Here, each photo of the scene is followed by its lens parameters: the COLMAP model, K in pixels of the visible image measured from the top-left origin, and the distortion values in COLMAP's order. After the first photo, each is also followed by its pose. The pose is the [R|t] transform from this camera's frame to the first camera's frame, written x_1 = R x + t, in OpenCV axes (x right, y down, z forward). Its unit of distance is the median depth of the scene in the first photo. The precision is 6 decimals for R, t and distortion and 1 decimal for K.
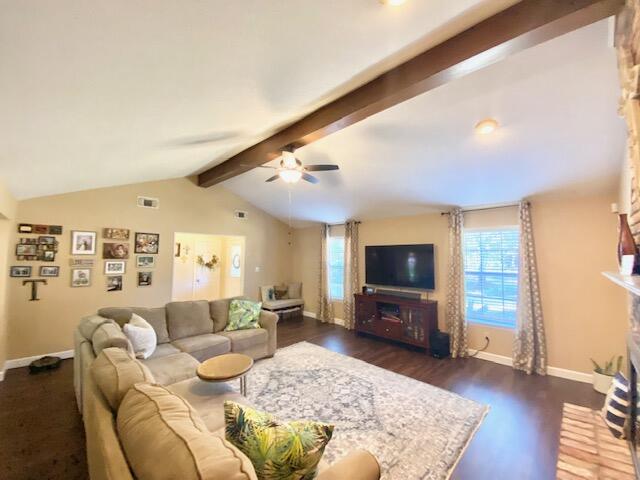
lens RADIAL K [[259.0, 0, 320.0], [0, 259.0, 240.0], [0, 0, 1]] dist [0.021243, -0.021984]
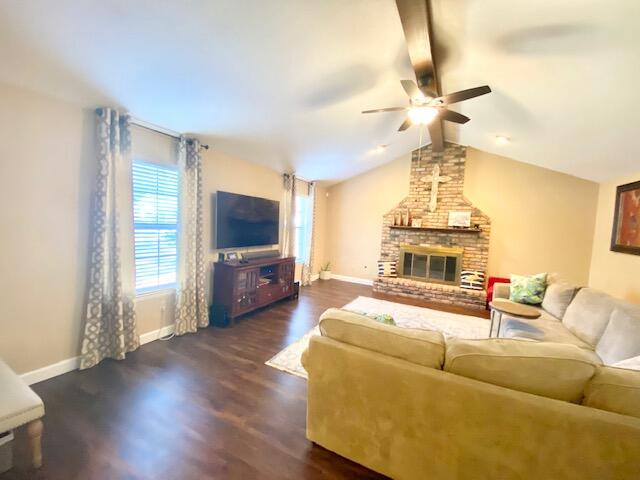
lens RADIAL K [[259.0, 0, 320.0], [0, 259.0, 240.0], [0, 0, 1]] dist [0.021243, -0.021984]
pose [[-0.272800, -0.080606, 0.958688, -0.561816], [-0.109509, 0.992609, 0.052296, 0.085168], [-0.955818, -0.090719, -0.279611, 0.992744]]
